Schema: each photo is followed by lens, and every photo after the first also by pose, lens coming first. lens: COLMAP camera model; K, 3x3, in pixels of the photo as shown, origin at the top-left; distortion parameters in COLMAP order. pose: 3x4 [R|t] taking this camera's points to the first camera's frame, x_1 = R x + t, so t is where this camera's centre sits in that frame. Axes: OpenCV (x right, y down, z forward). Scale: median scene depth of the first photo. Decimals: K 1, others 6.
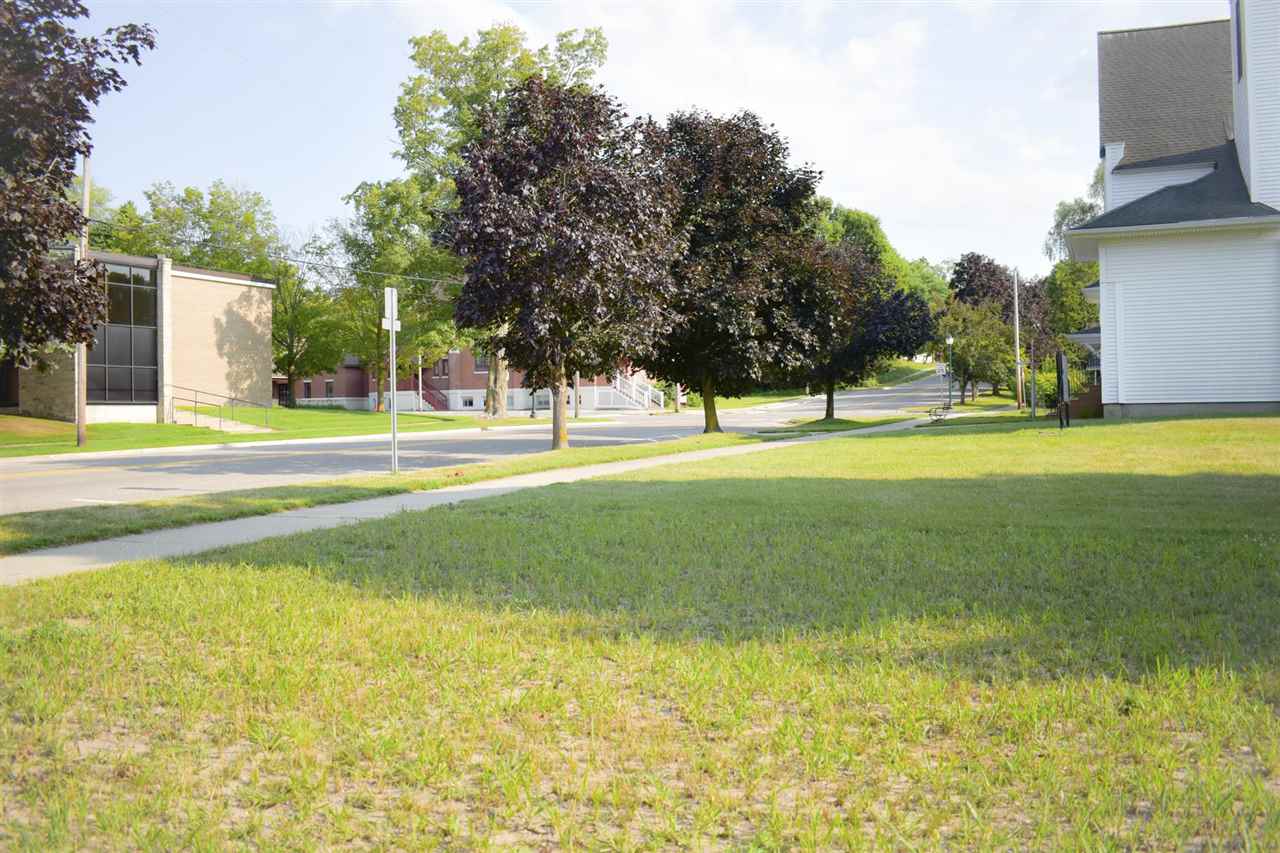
lens RADIAL K [[1129.1, 0, 641.8], [0, 1129.1, 398.7], [0, 0, 1]] dist [-0.041125, -0.003042]
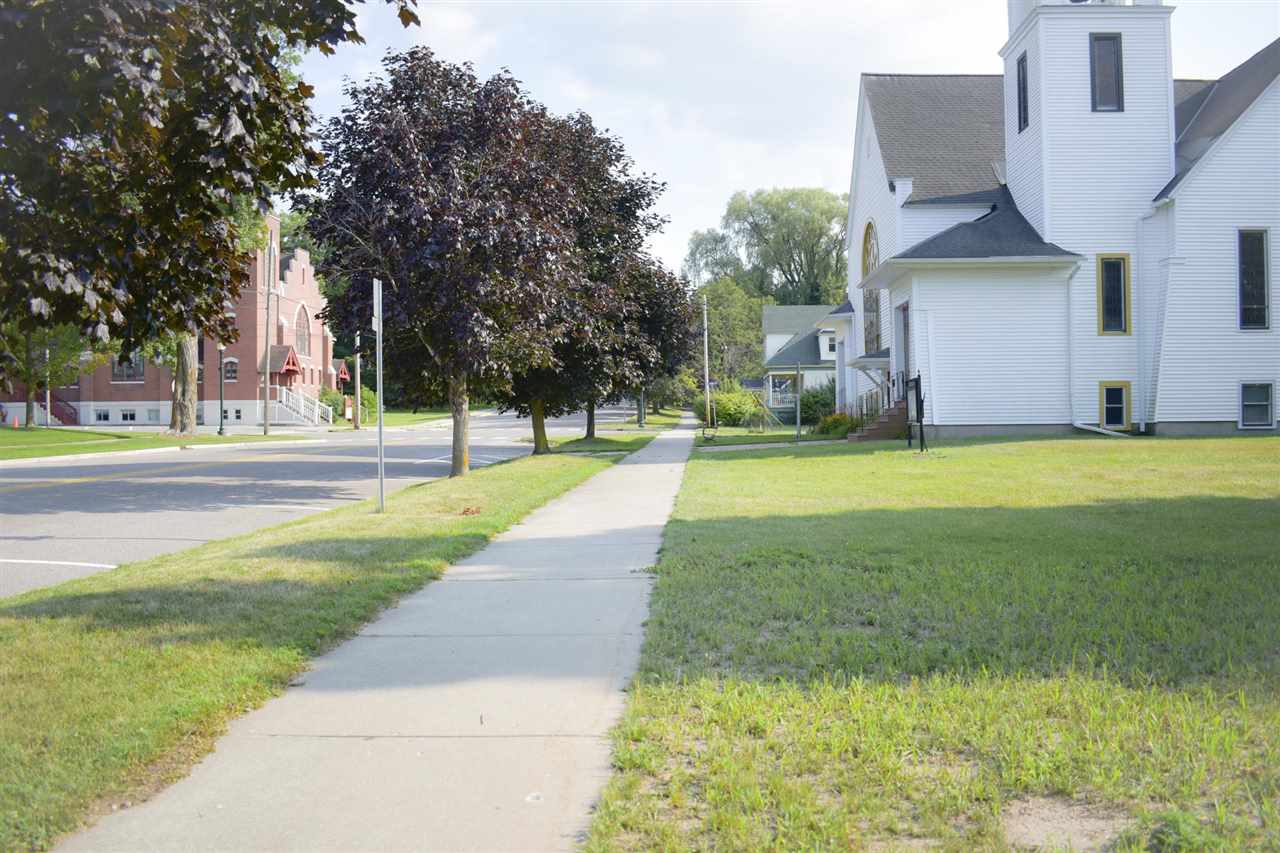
lens RADIAL K [[1129.1, 0, 641.8], [0, 1129.1, 398.7], [0, 0, 1]] dist [-0.041125, -0.003042]
pose [[0.930495, 0.014486, 0.366017, -0.195743], [-0.009410, 0.999833, -0.015648, -0.001374], [-0.366183, 0.011117, 0.930476, 0.101547]]
